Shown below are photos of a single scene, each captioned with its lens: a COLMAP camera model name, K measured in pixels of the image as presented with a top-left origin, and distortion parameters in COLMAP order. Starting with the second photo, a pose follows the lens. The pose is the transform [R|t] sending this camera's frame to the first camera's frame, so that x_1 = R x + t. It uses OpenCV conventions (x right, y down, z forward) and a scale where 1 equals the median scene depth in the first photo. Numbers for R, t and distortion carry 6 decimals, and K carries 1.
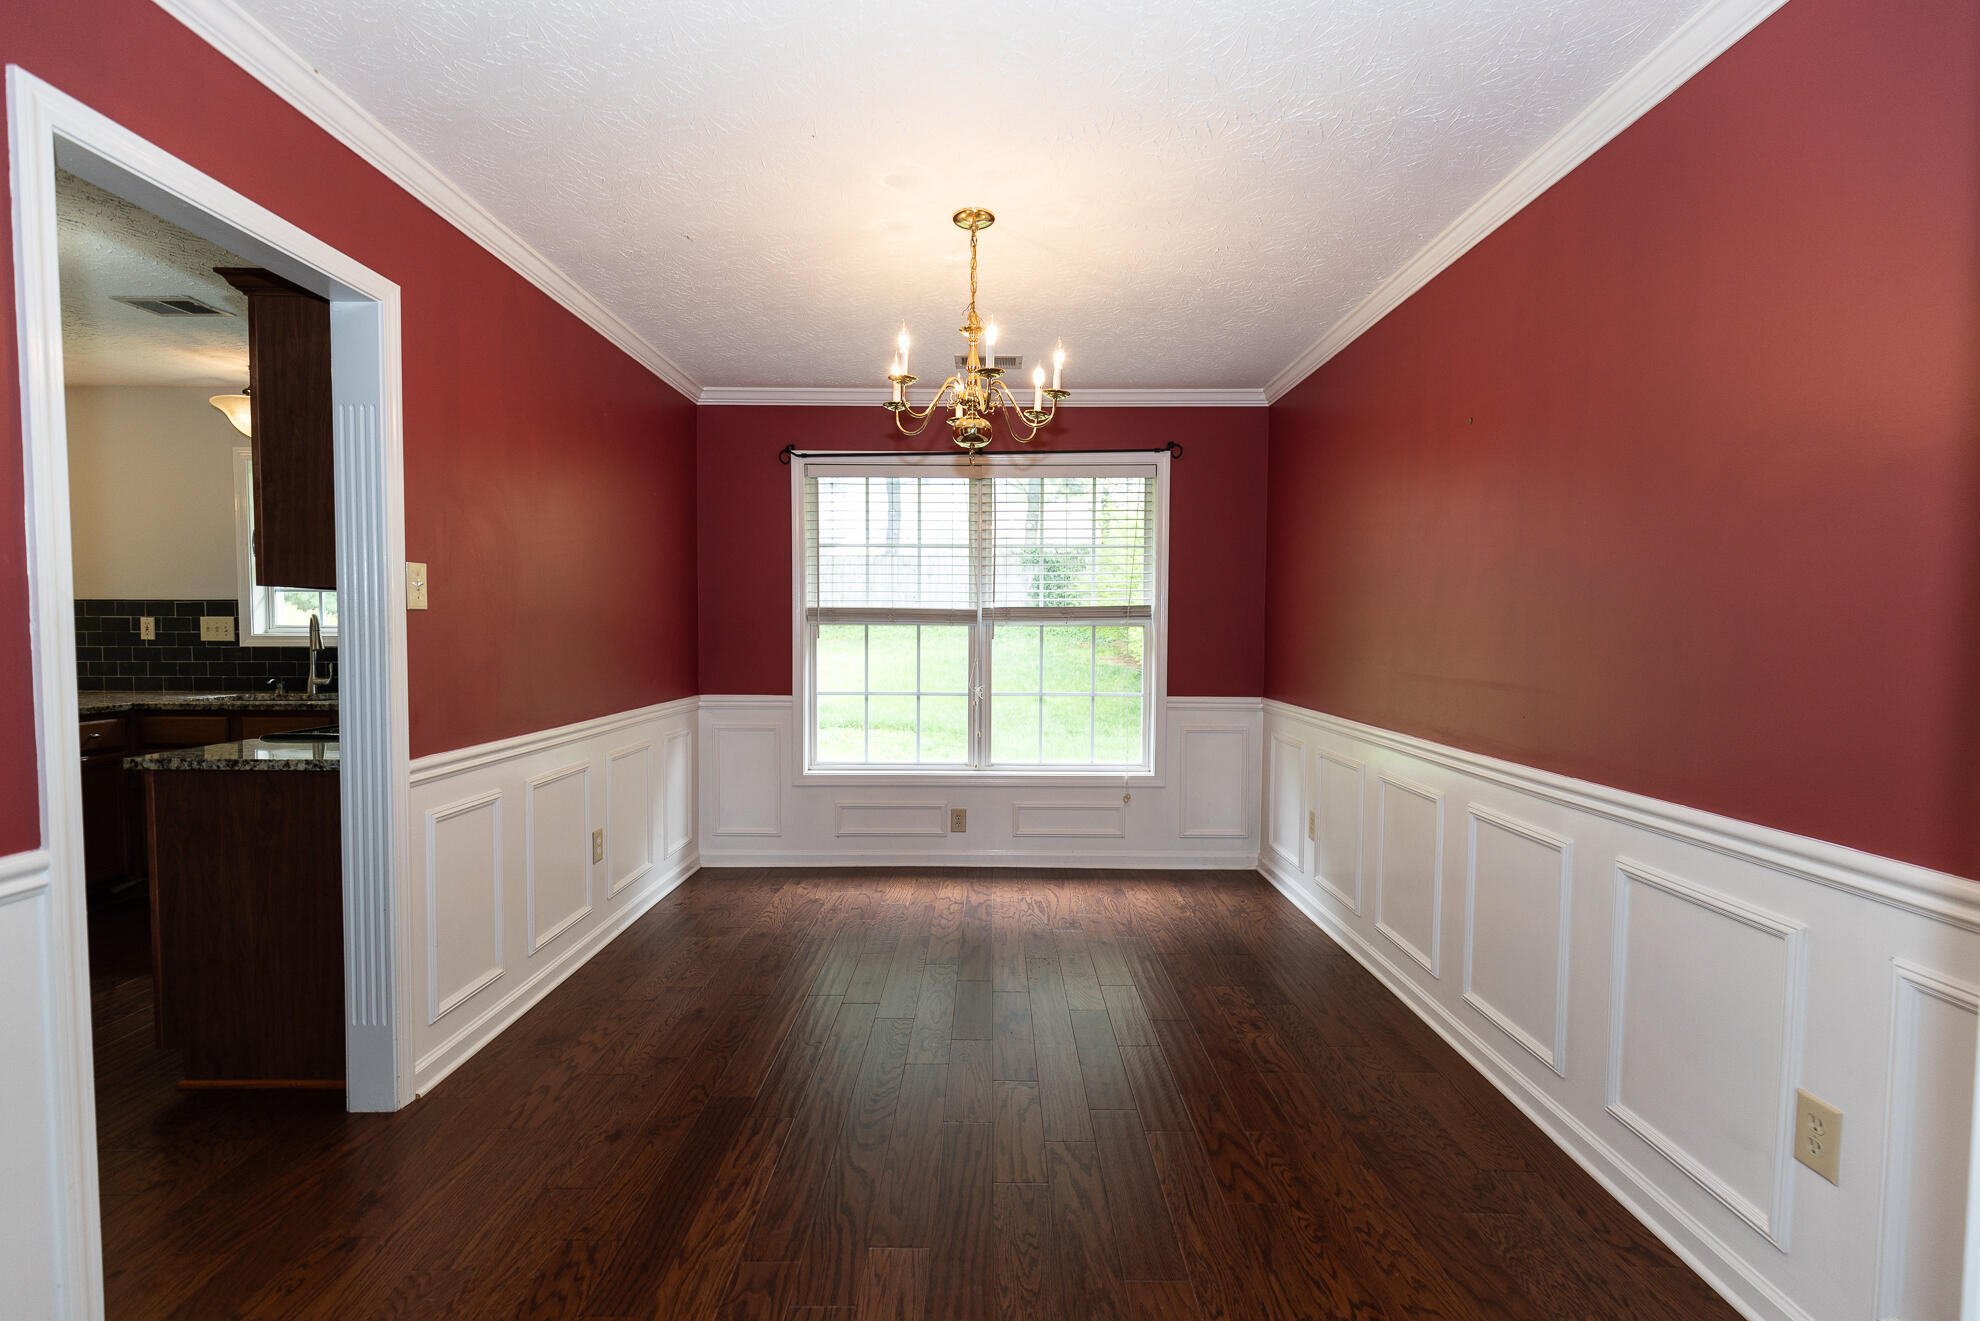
lens RADIAL K [[882.3, 0, 1001.1], [0, 882.3, 672.5], [0, 0, 1]] dist [-0.007451, 0.002029]
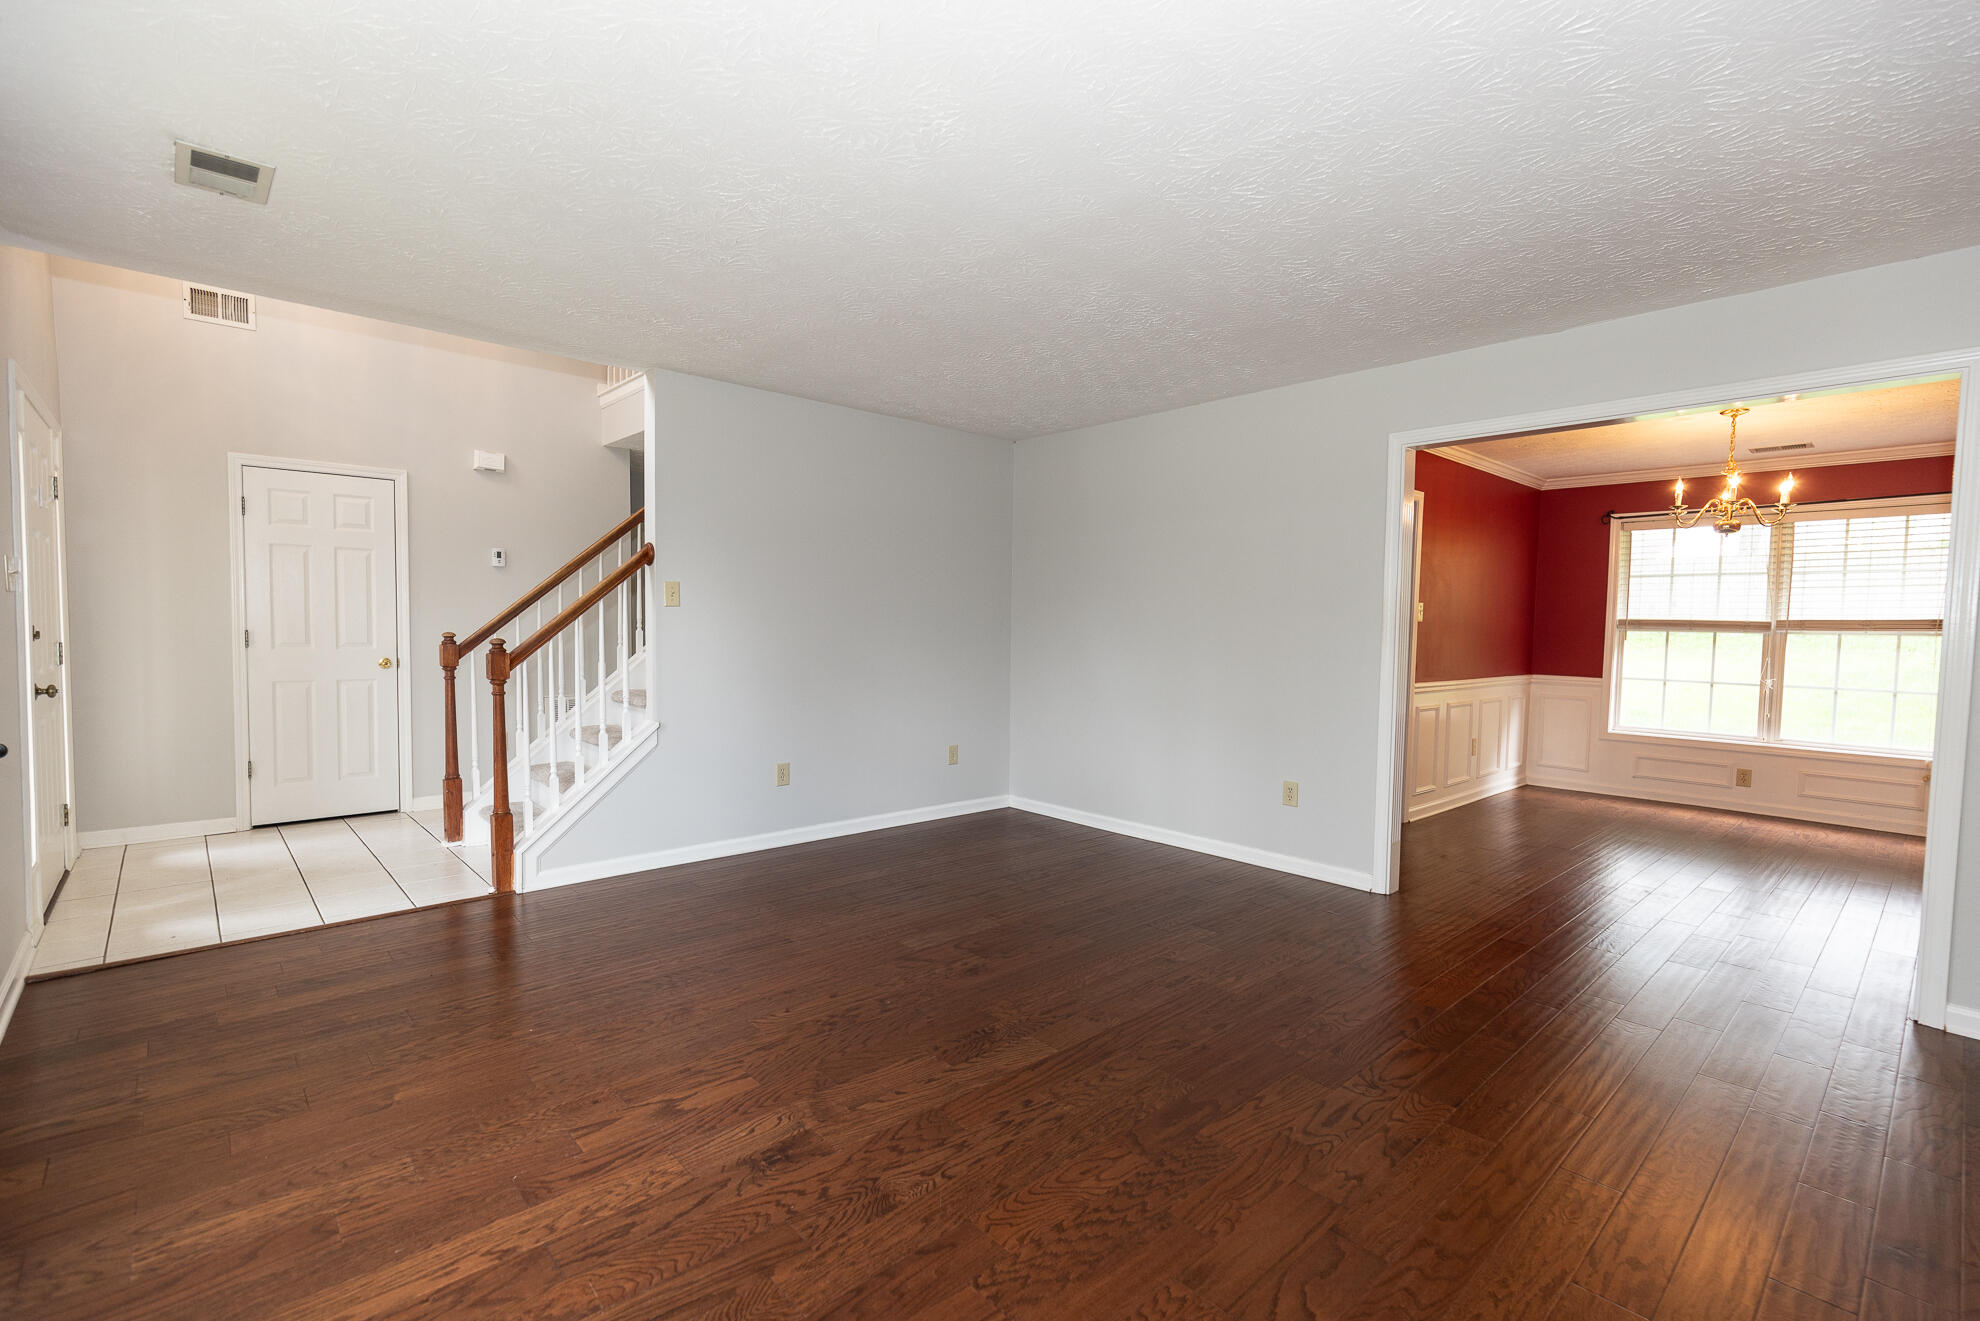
lens RADIAL K [[882.3, 0, 973.8], [0, 882.3, 662.7], [0, 0, 1]] dist [-0.007451, 0.002029]
pose [[0.661392, 0.041155, -0.748911, 0.170392], [-0.056026, 0.998415, 0.005387, 0.051059], [0.747945, 0.038396, 0.662649, -0.769473]]
